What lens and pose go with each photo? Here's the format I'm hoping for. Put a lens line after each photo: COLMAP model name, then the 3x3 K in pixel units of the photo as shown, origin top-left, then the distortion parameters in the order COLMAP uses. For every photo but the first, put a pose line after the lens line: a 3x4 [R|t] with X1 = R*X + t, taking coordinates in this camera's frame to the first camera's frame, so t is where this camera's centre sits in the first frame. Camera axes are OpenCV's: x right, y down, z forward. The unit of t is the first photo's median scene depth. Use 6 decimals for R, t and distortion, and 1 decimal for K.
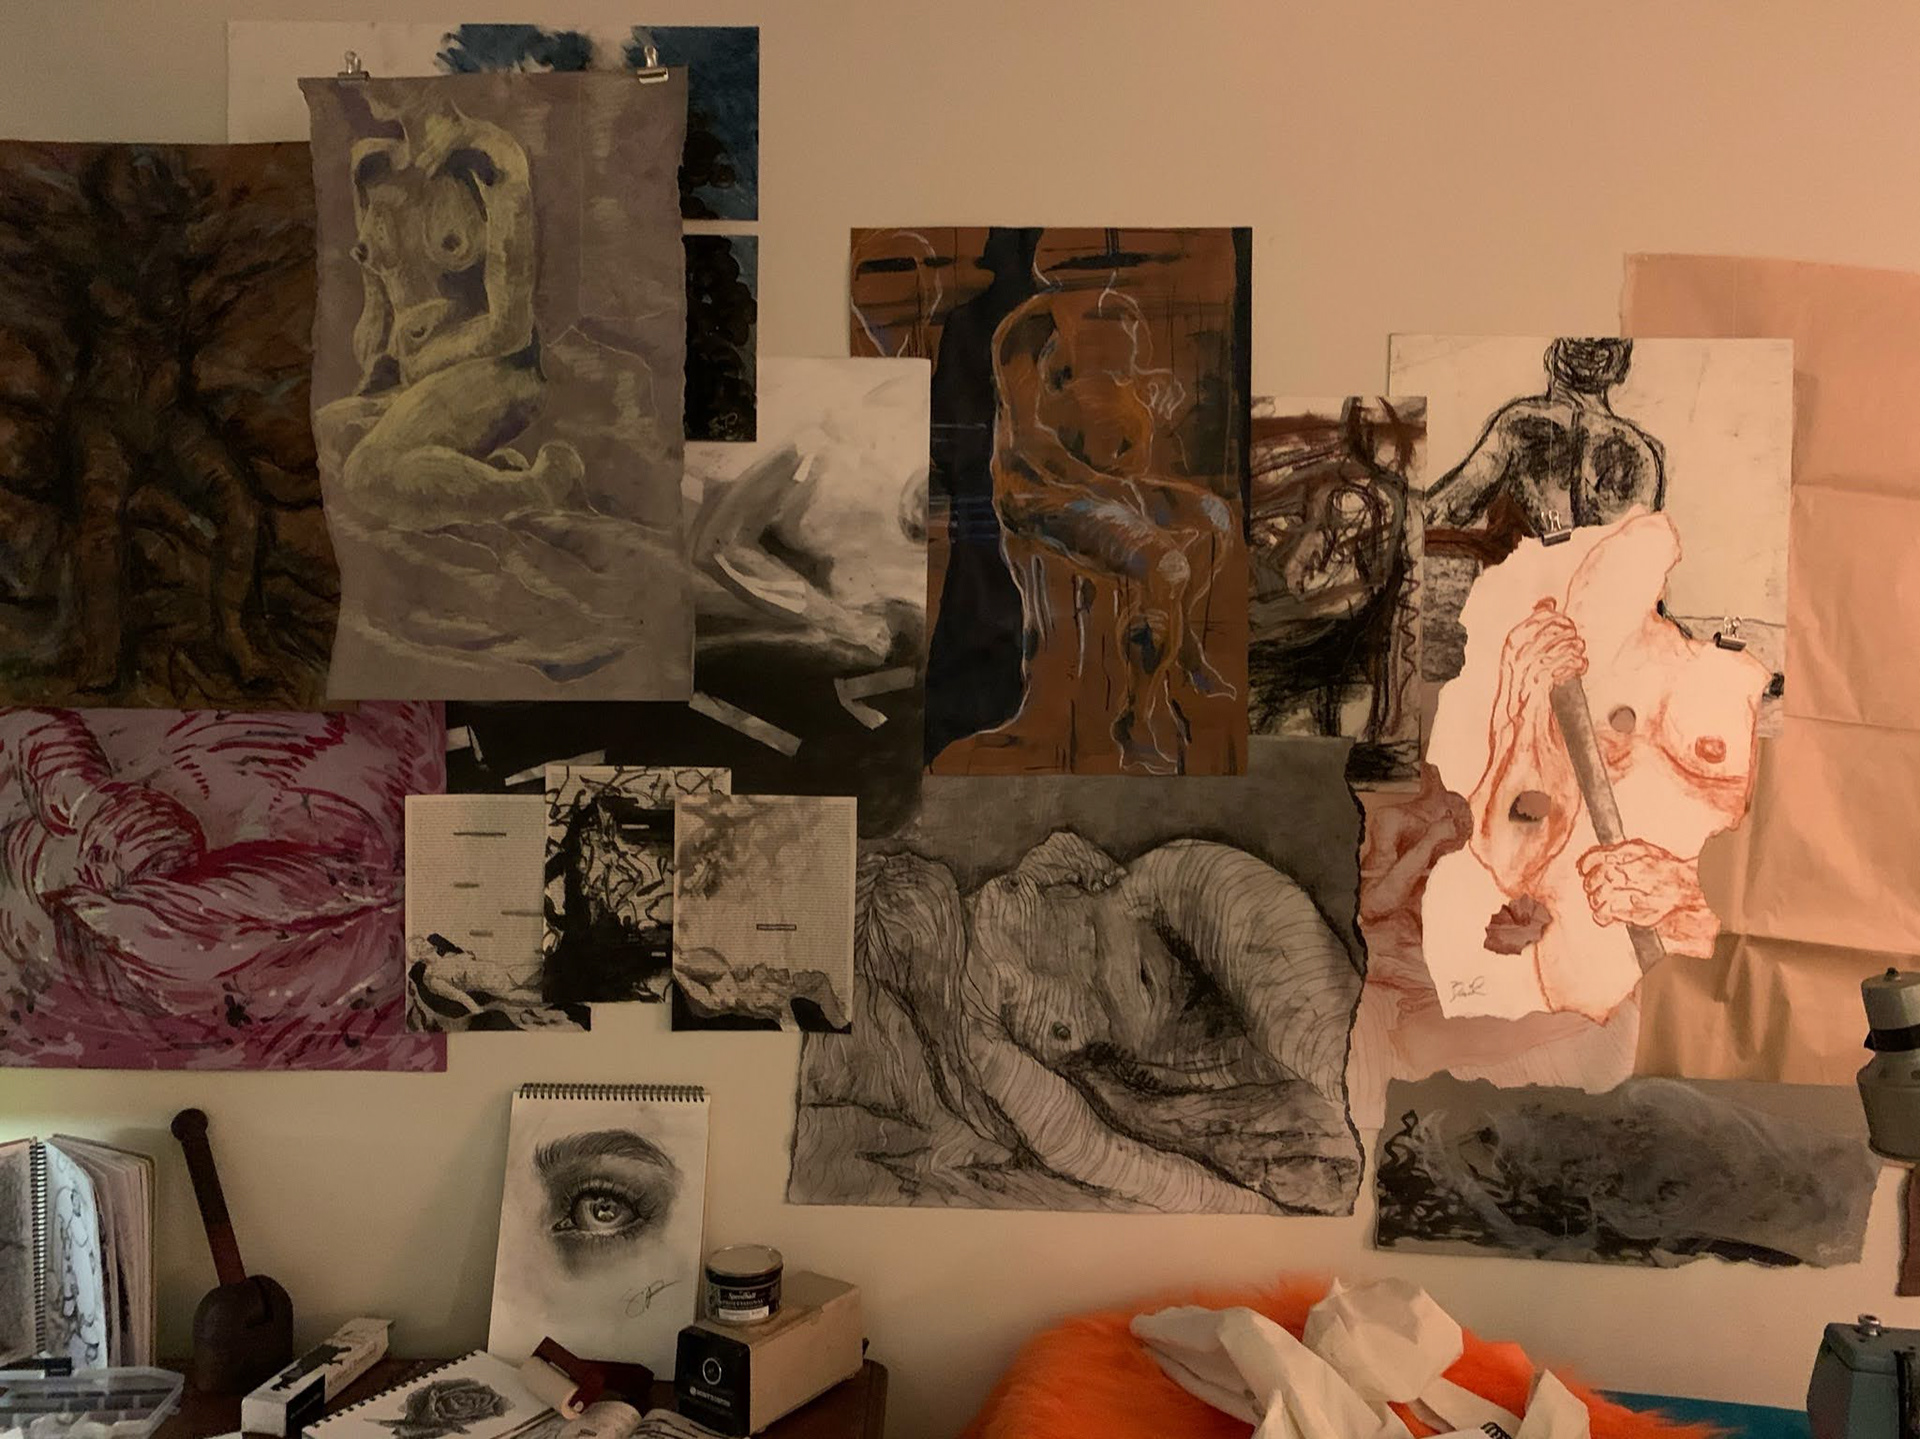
lens RADIAL K [[1474.7, 0, 960.6], [0, 1474.7, 724.4], [0, 0, 1]] dist [-0.005628, -0.005453]
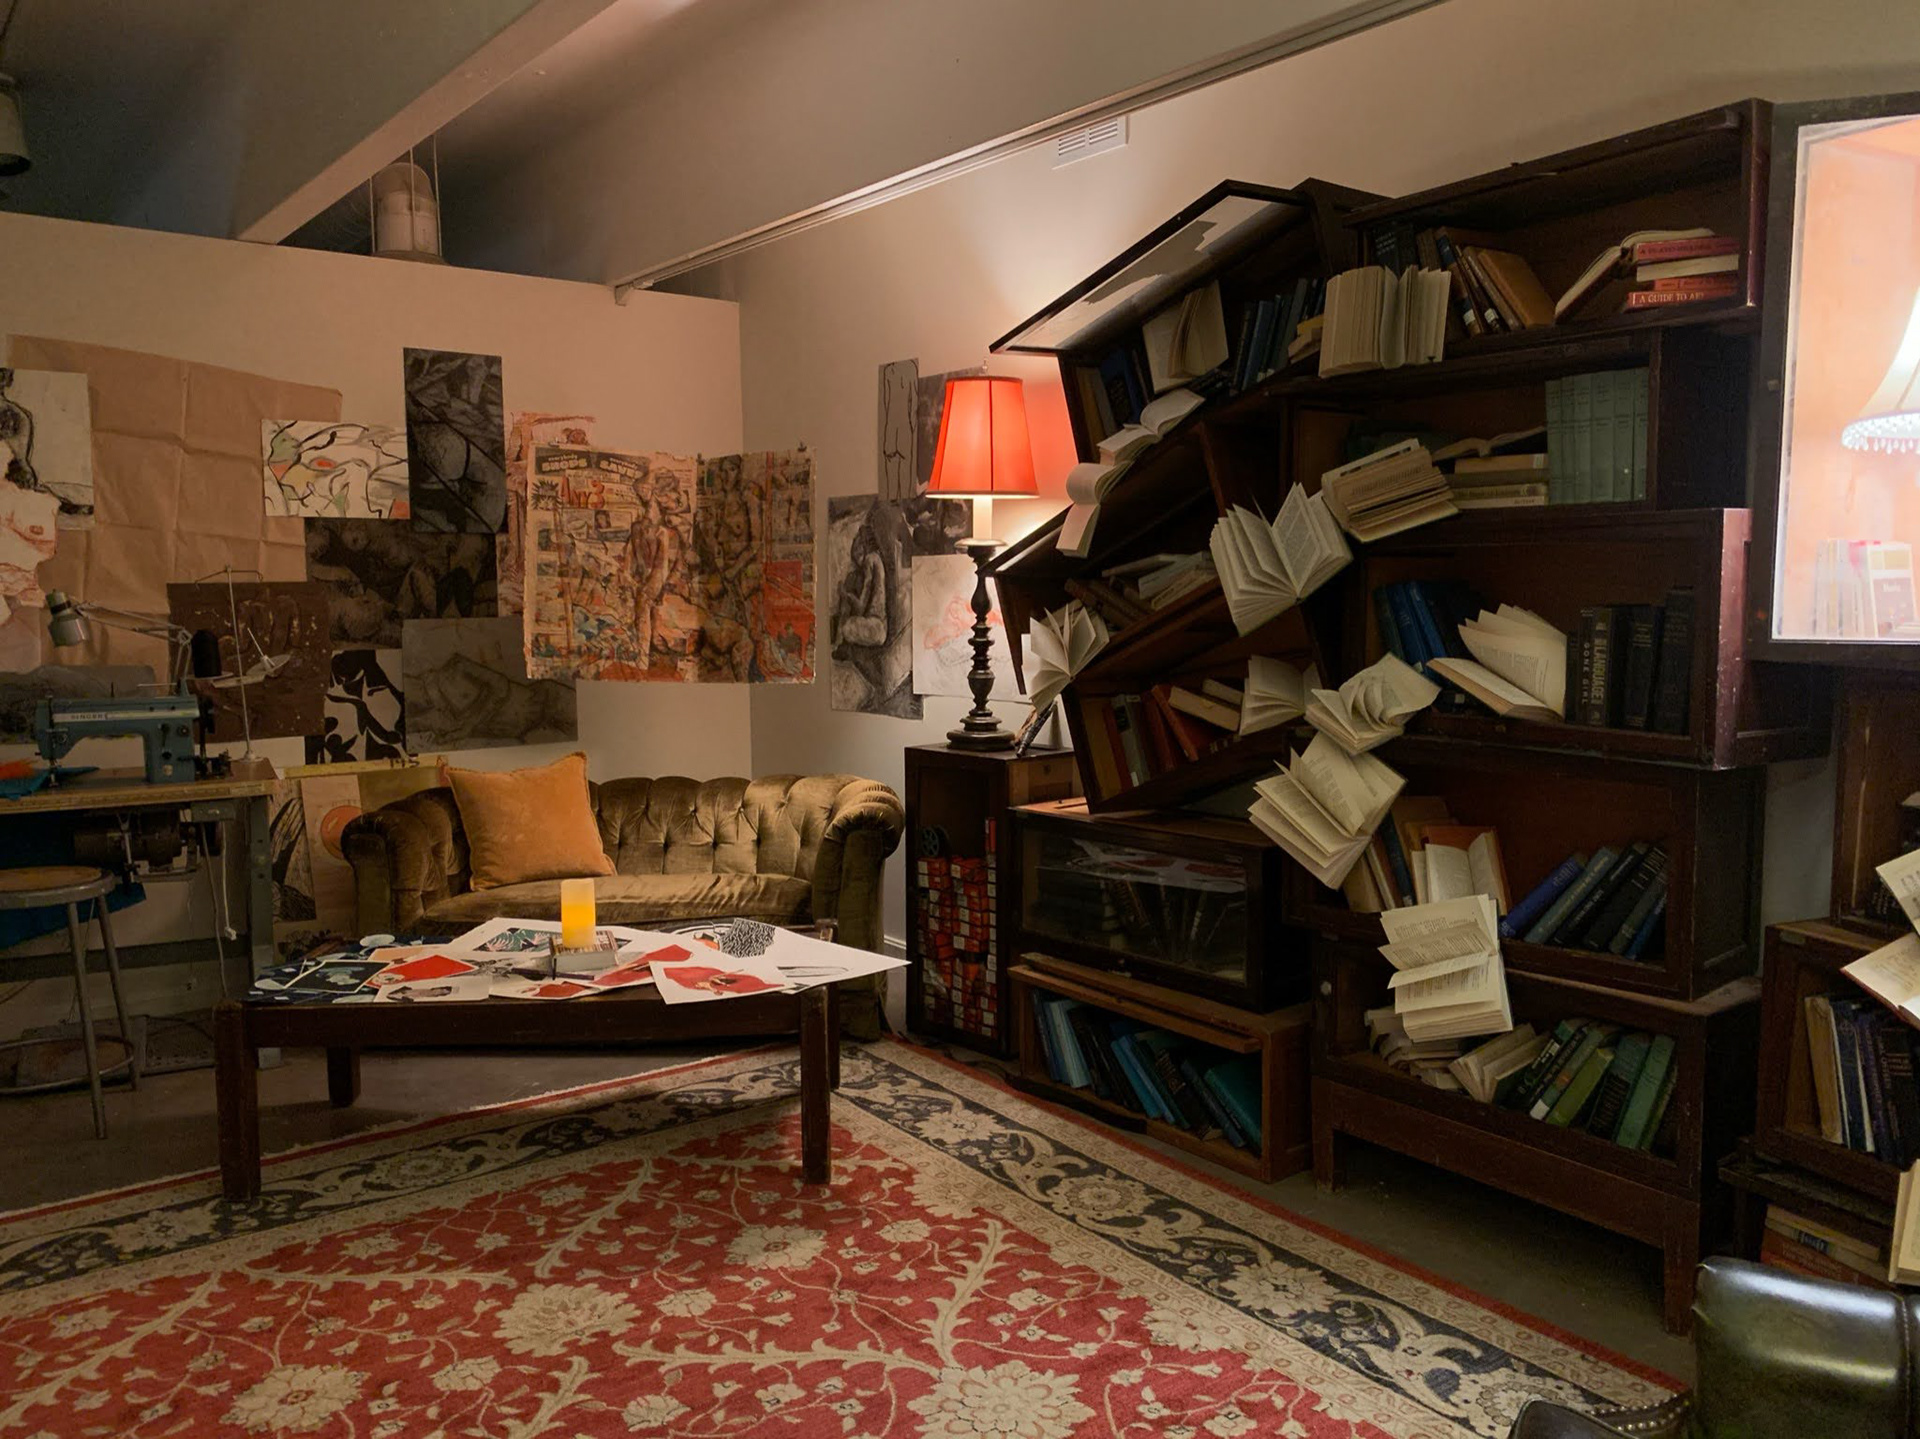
lens RADIAL K [[1474.7, 0, 959.8], [0, 1474.7, 706.4], [0, 0, 1]] dist [-0.005628, -0.005453]
pose [[0.785366, -0.070114, 0.615048, 0.144668], [0.036608, 0.997087, 0.066919, 0.200683], [-0.617948, -0.030041, 0.785645, -1.969972]]
